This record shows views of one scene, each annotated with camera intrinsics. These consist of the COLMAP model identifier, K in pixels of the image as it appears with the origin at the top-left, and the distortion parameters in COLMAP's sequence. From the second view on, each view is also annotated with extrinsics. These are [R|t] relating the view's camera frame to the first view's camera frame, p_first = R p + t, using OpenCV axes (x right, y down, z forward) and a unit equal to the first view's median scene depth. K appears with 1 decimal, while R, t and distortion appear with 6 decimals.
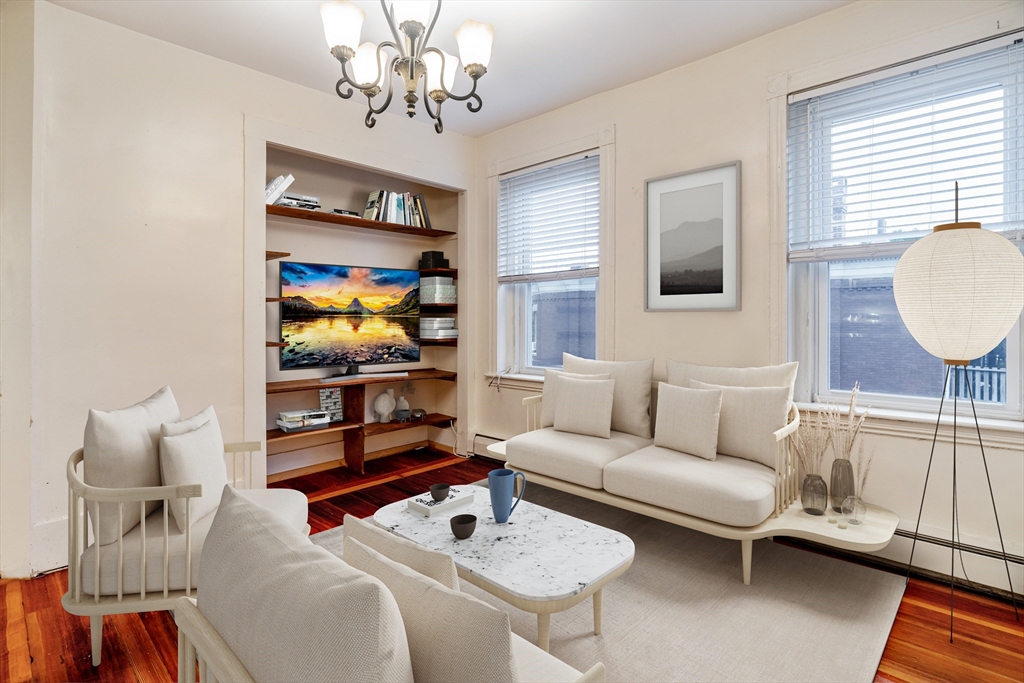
lens RADIAL K [[544.1, 0, 513.4], [0, 544.1, 303.1], [0, 0, 1]] dist [0.000923, 0.000228]
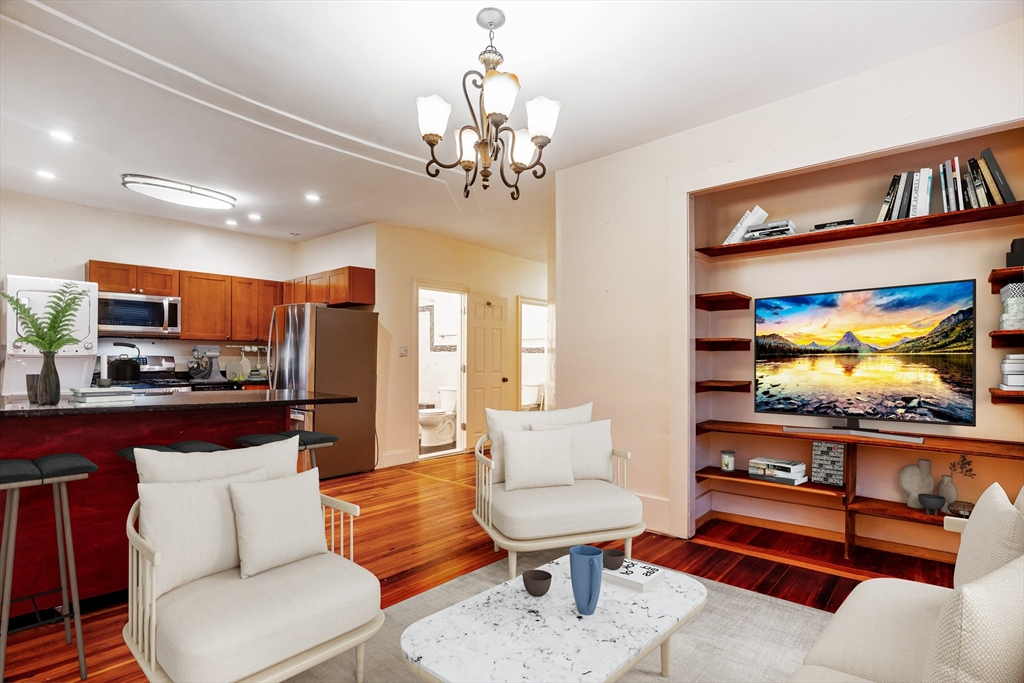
lens RADIAL K [[501.0, 0, 515.1], [0, 501.0, 362.3], [0, 0, 1]] dist [0.024727, 0.000527]
pose [[0.072681, 0.002437, -0.997352, 0.397089], [0.032977, 0.999444, 0.004845, 0.015395], [0.996810, -0.033242, 0.072560, 0.474167]]
